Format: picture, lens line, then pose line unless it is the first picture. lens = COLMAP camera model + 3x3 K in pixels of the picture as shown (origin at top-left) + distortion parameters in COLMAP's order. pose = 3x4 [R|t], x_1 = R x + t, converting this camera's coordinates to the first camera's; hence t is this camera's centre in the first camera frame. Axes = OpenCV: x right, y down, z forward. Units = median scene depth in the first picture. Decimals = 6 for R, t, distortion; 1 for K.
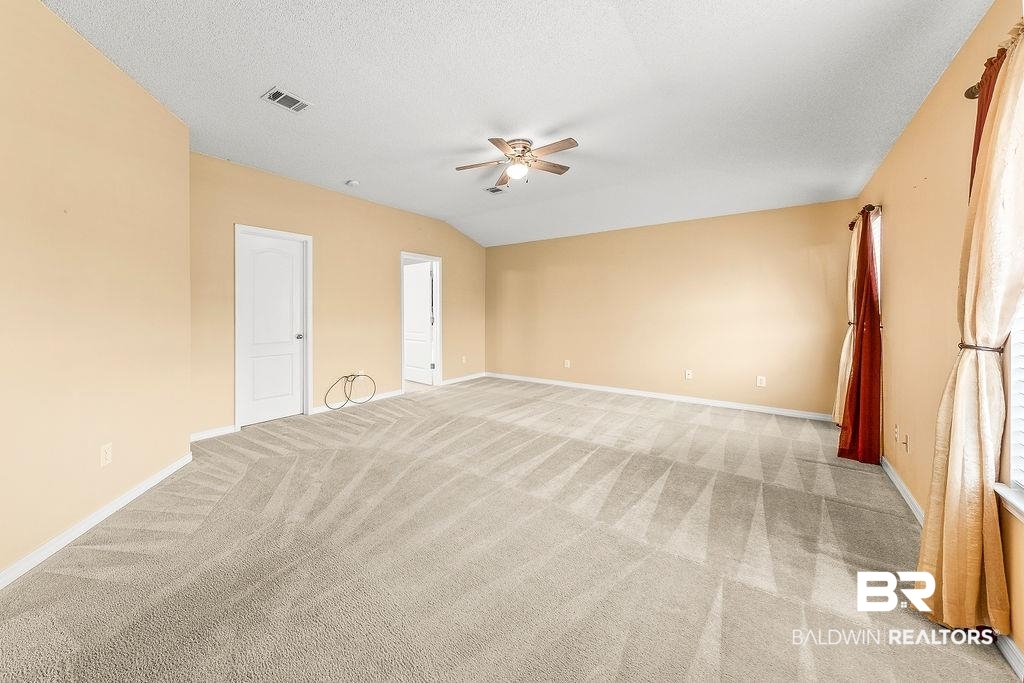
lens RADIAL K [[370.8, 0, 513.1], [0, 370.8, 315.2], [0, 0, 1]] dist [0.000111, -0.000117]
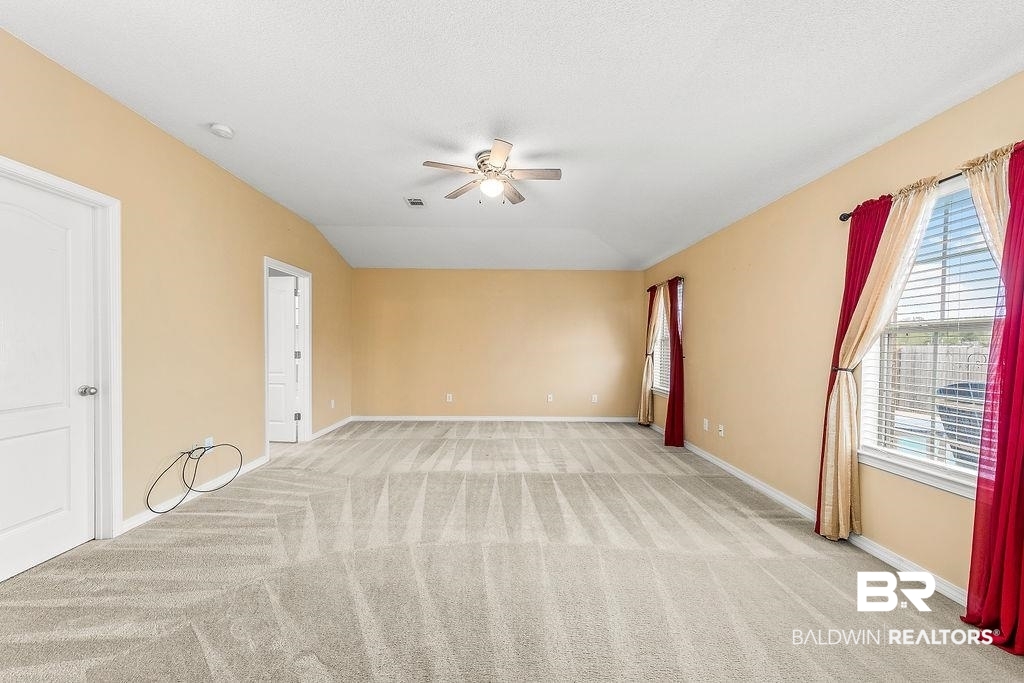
lens RADIAL K [[335.4, 0, 511.5], [0, 335.4, 350.7], [0, 0, 1]] dist [0.004362, -0.000257]
pose [[0.809911, -0.003906, 0.586540, -0.396958], [-0.001145, 0.999965, 0.008240, -0.003315], [-0.586552, -0.007345, 0.809878, 0.293220]]
